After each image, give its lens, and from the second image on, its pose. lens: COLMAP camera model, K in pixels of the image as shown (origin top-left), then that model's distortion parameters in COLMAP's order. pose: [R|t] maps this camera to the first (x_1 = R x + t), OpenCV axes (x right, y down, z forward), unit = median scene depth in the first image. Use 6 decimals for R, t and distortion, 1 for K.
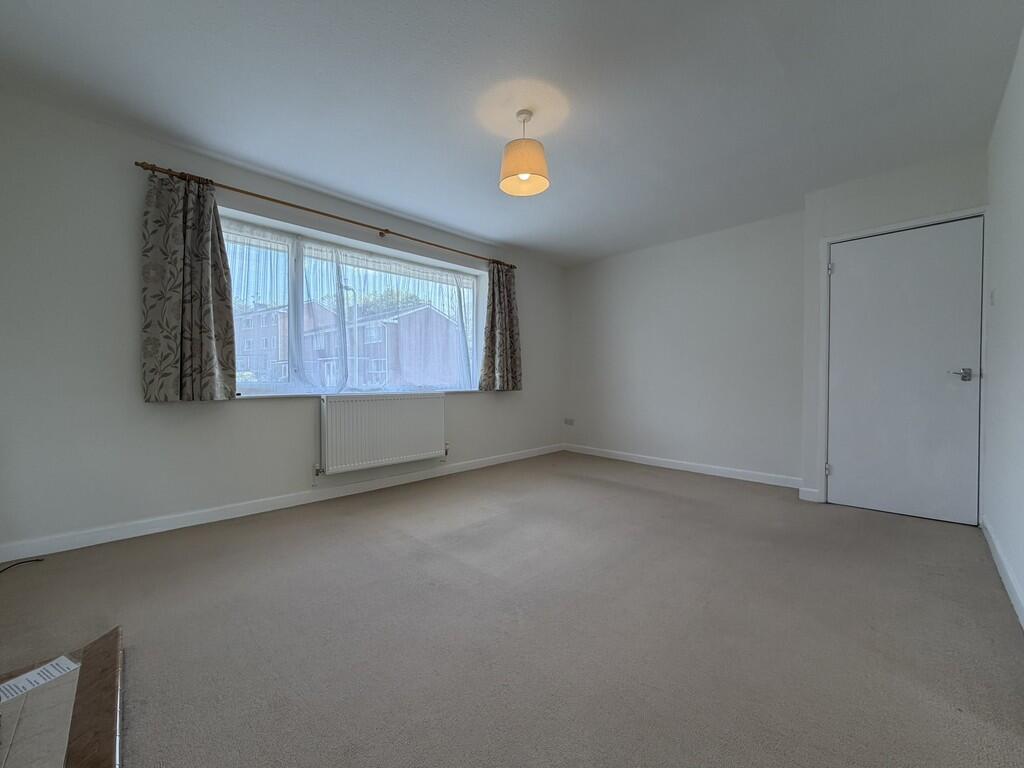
lens RADIAL K [[408.9, 0, 506.5], [0, 408.9, 381.8], [0, 0, 1]] dist [0.003501, 0.000090]
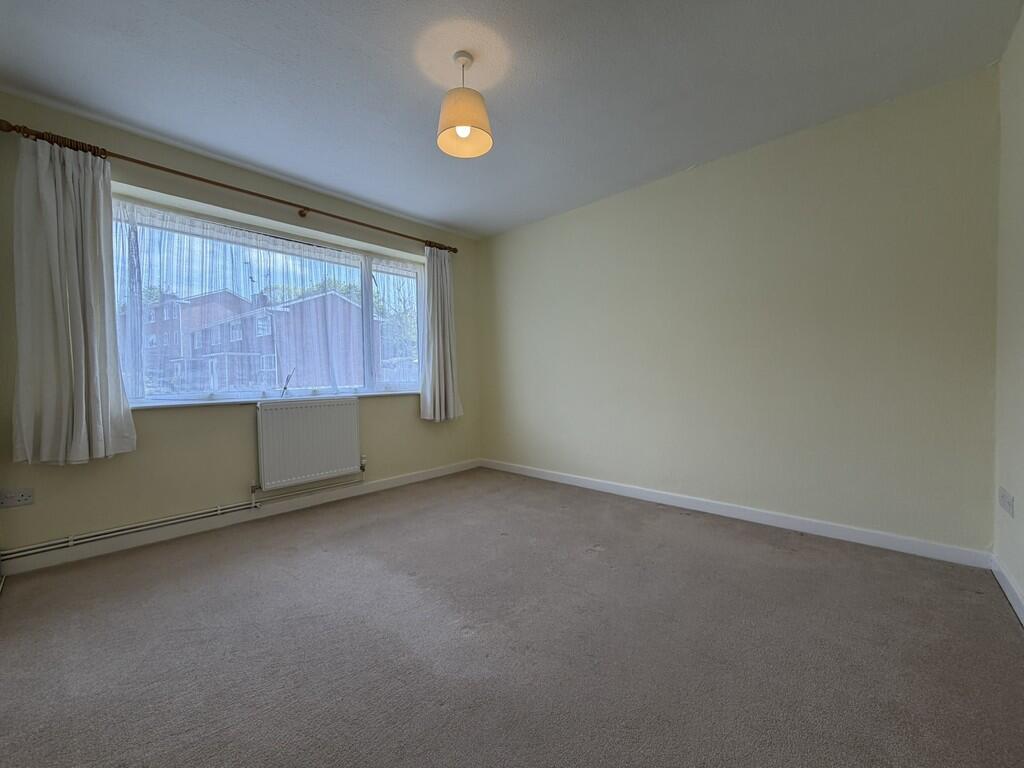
lens RADIAL K [[408.9, 0, 532.9], [0, 408.9, 389.2], [0, 0, 1]] dist [0.003501, 0.000090]
pose [[0.996945, -0.023980, 0.074336, 0.110953], [0.022308, 0.999481, 0.023241, -0.000917], [-0.074854, -0.021512, 0.996962, 0.107858]]
